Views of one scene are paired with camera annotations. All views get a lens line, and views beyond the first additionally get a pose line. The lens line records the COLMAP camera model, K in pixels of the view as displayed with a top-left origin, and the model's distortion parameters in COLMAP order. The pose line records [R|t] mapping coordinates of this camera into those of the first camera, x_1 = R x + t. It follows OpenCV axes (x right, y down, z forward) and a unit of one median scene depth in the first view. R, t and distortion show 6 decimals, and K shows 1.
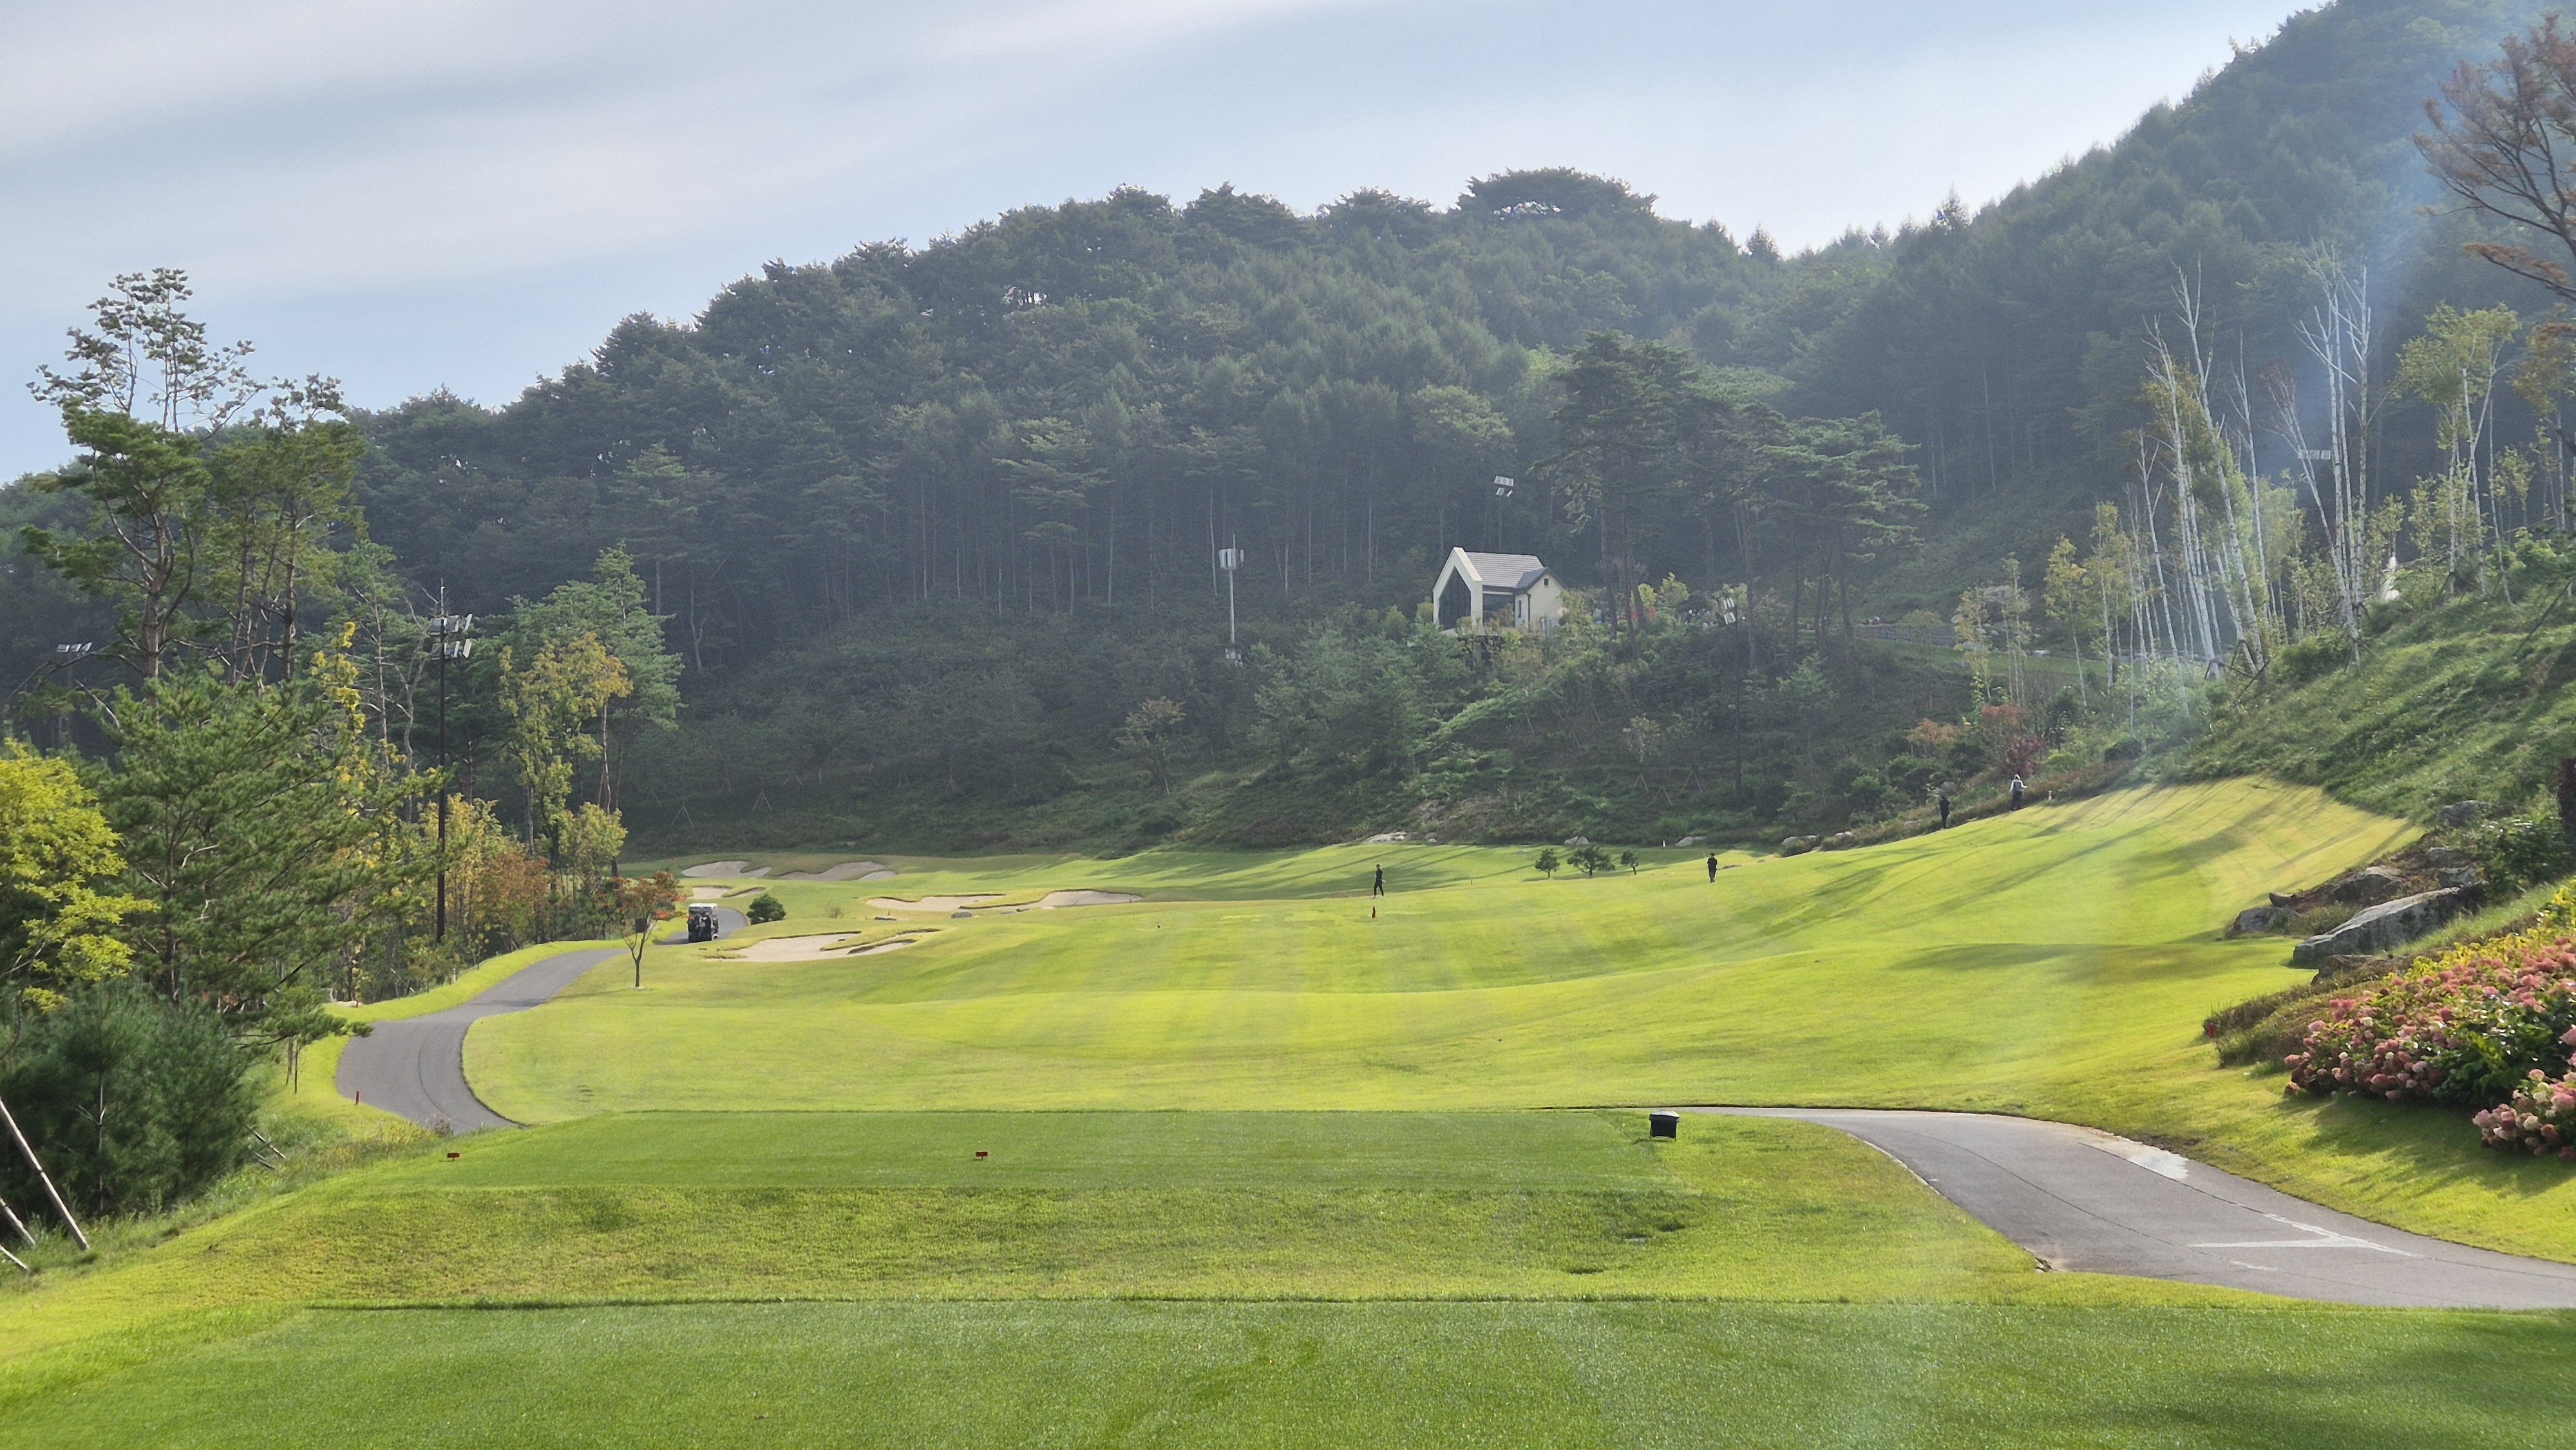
lens RADIAL K [[1695.5, 0, 1288.0], [0, 1695.5, 725.0], [0, 0, 1]] dist [0.065237, -0.047154]
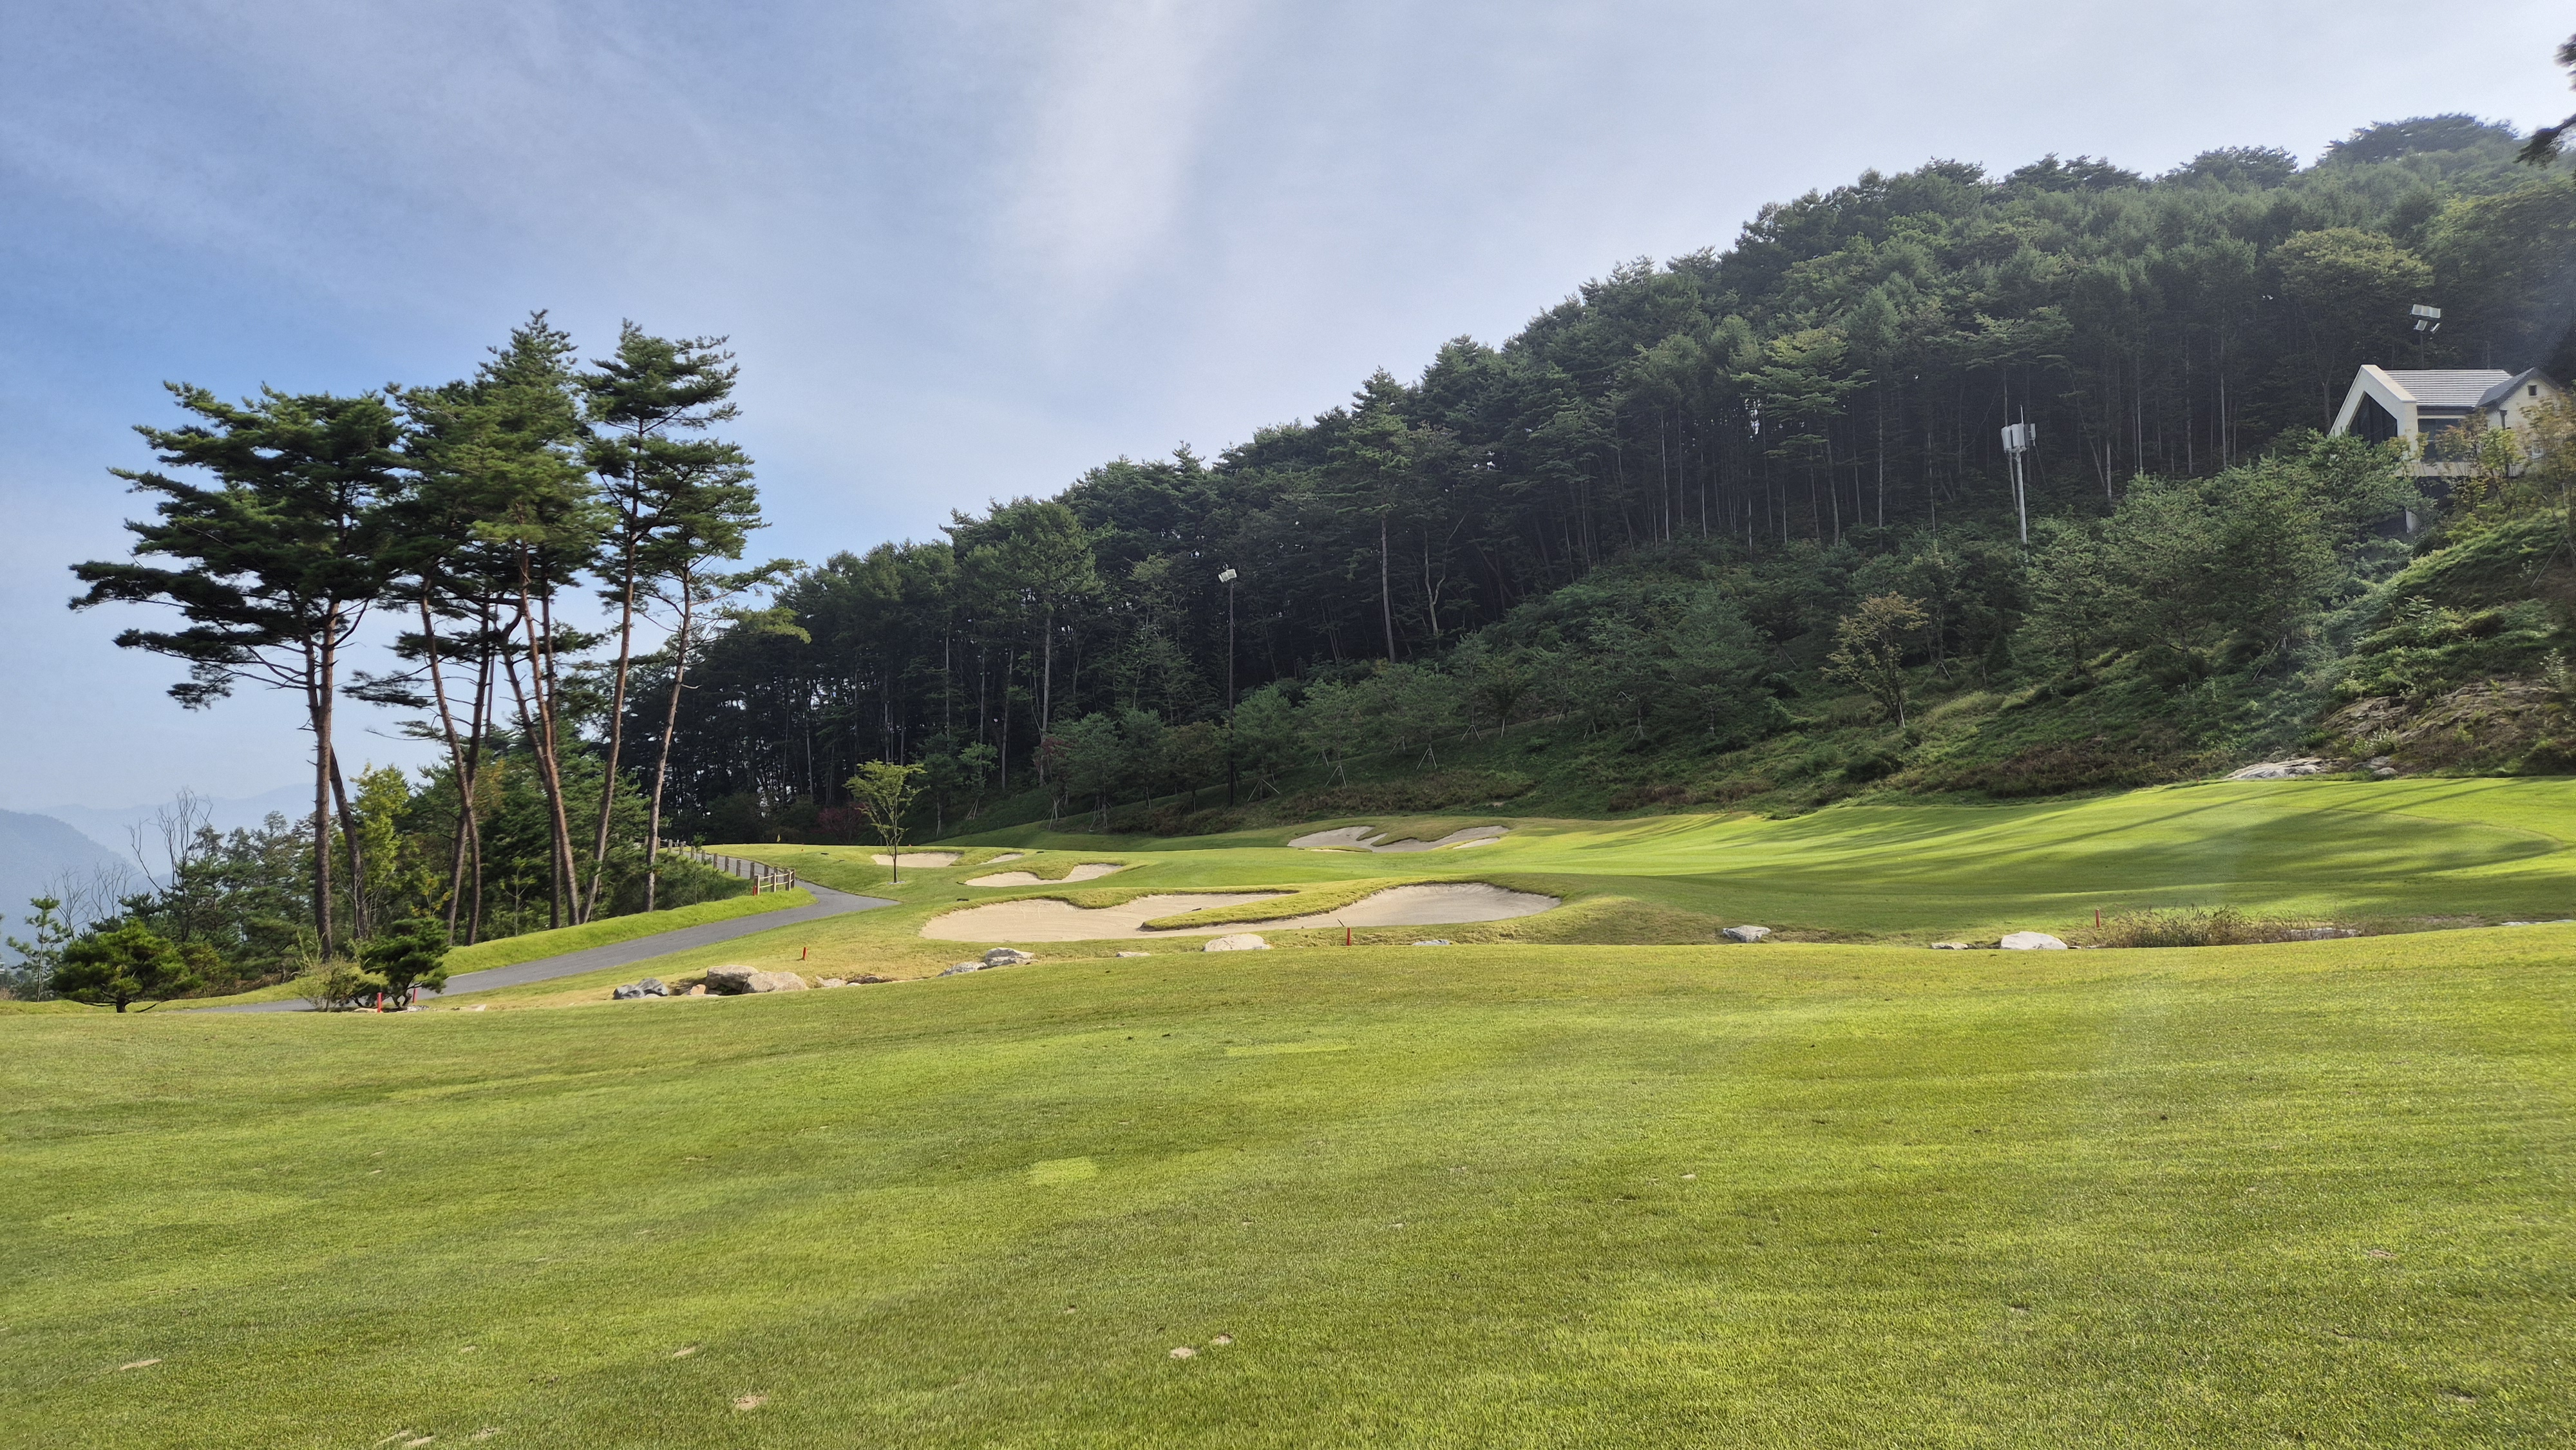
lens RADIAL K [[1695.5, 0, 1288.0], [0, 1695.5, 725.0], [0, 0, 1]] dist [0.065237, -0.047154]
pose [[0.897921, -0.037797, -0.438531, 0.012362], [0.046856, 0.998853, 0.009849, 0.021806], [0.437655, -0.029391, 0.898662, 0.259371]]
